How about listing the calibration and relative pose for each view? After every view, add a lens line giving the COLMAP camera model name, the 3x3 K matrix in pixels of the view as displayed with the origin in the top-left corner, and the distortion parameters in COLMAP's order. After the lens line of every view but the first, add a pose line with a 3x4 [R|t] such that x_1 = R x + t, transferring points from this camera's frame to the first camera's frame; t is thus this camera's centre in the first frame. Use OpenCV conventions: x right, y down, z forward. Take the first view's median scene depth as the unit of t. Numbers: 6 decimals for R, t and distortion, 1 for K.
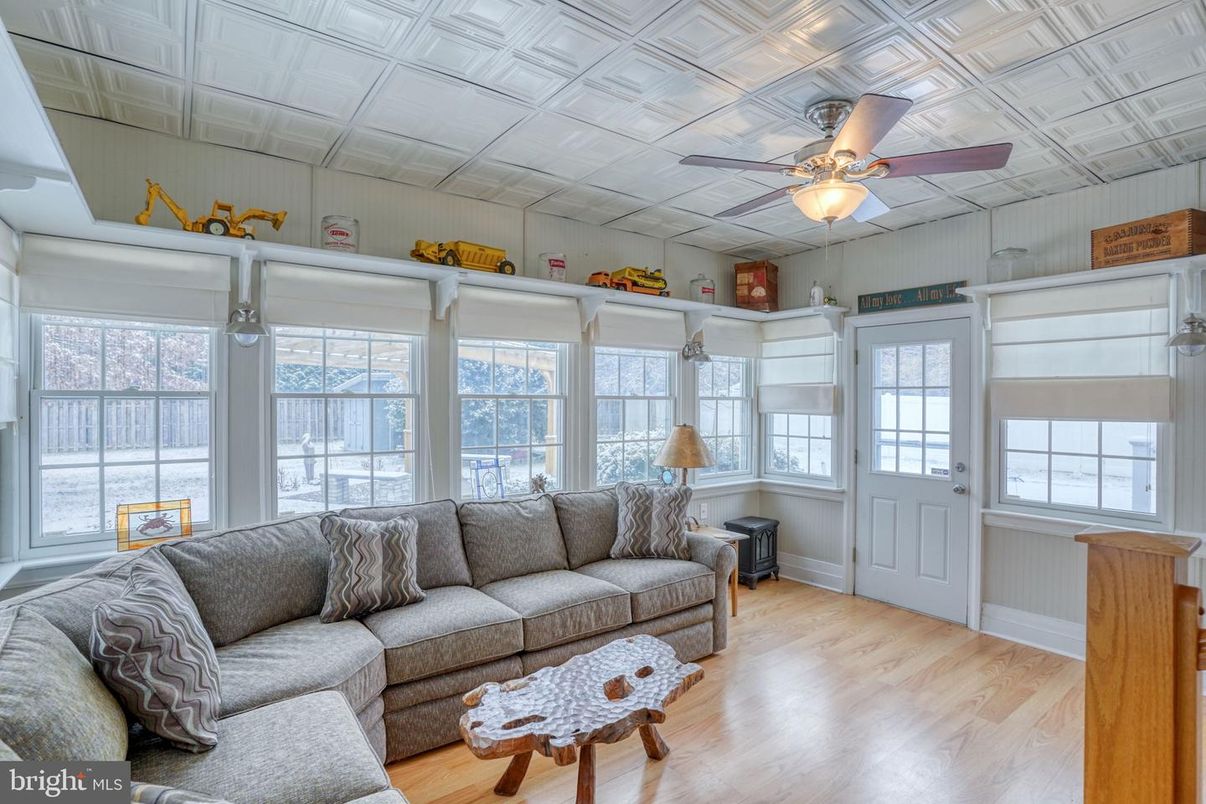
lens RADIAL K [[611.1, 0, 595.9], [0, 611.1, 400.5], [0, 0, 1]] dist [-0.060288, 0.022763]
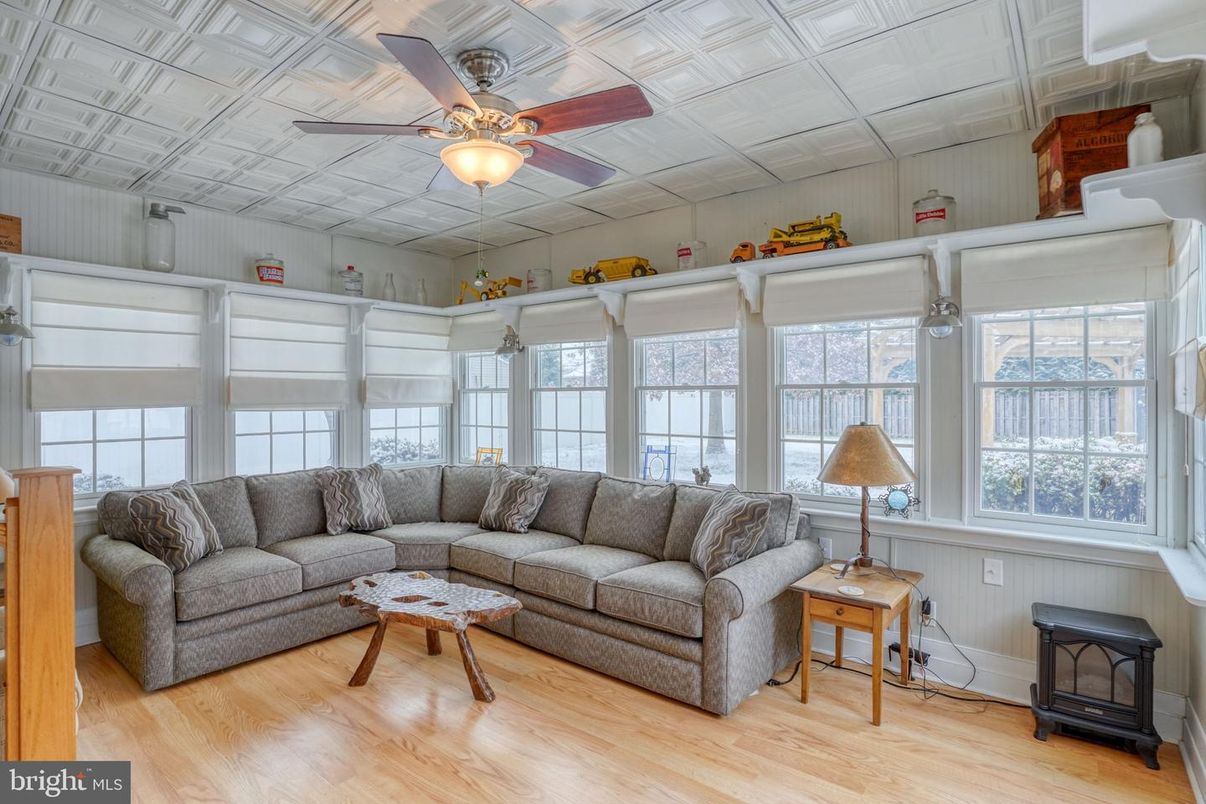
lens RADIAL K [[611.1, 0, 593.5], [0, 611.1, 395.9], [0, 0, 1]] dist [-0.060288, 0.022763]
pose [[0.235810, -0.000277, -0.971799, 0.871023], [0.005634, 0.999984, 0.001082, 0.005569], [0.971783, -0.005730, 0.235808, 0.632660]]
